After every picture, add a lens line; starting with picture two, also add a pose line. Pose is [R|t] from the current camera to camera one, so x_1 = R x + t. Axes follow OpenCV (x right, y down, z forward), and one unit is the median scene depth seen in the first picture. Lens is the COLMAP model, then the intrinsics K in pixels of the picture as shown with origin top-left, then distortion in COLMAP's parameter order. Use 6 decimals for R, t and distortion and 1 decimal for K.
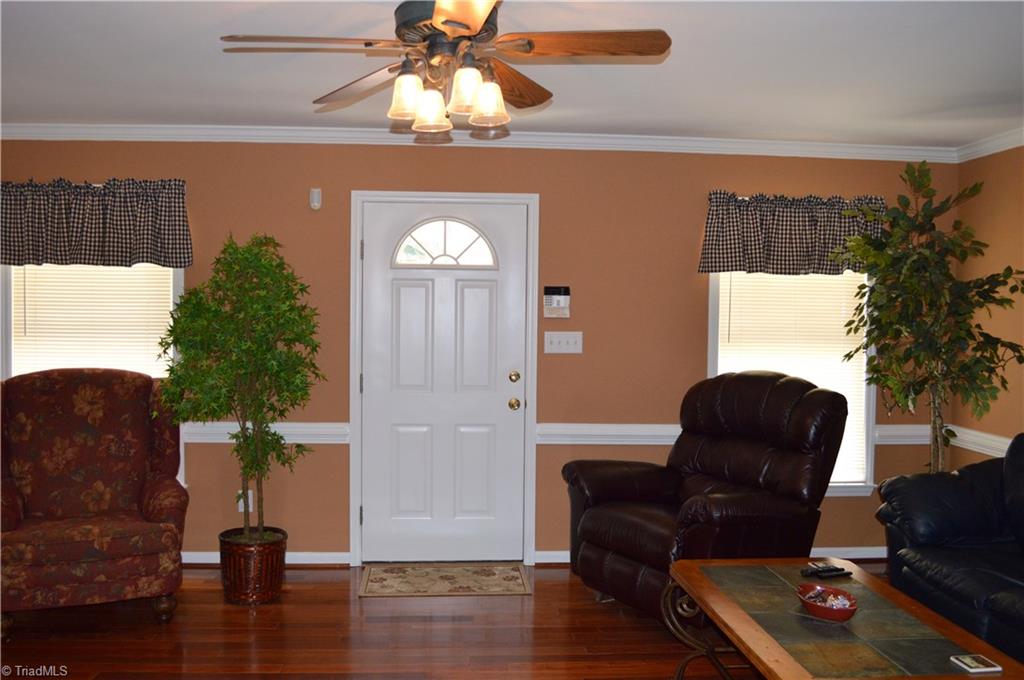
lens RADIAL K [[882.5, 0, 512.0], [0, 882.5, 340.0], [0, 0, 1]] dist [-0.046199, -0.009898]
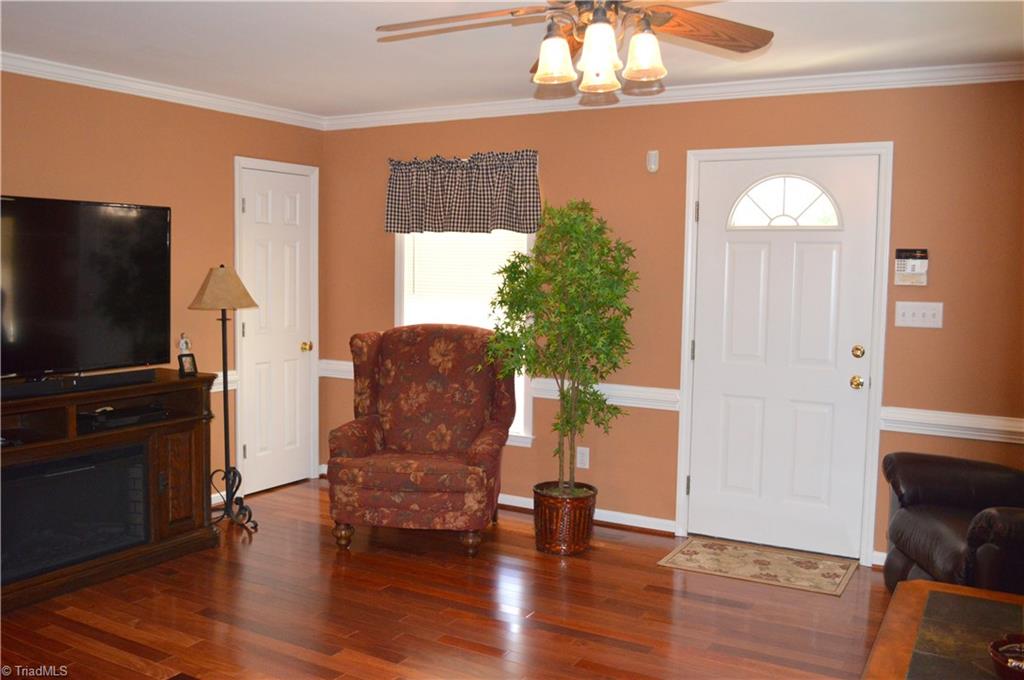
lens RADIAL K [[913.2, 0, 512.0], [0, 913.2, 340.0], [0, 0, 1]] dist [-0.052047, -0.020171]
pose [[0.835974, 0.046332, -0.546810, 0.232781], [-0.024565, 0.998590, 0.047058, -0.004725], [0.548219, -0.025907, 0.835933, 0.059880]]
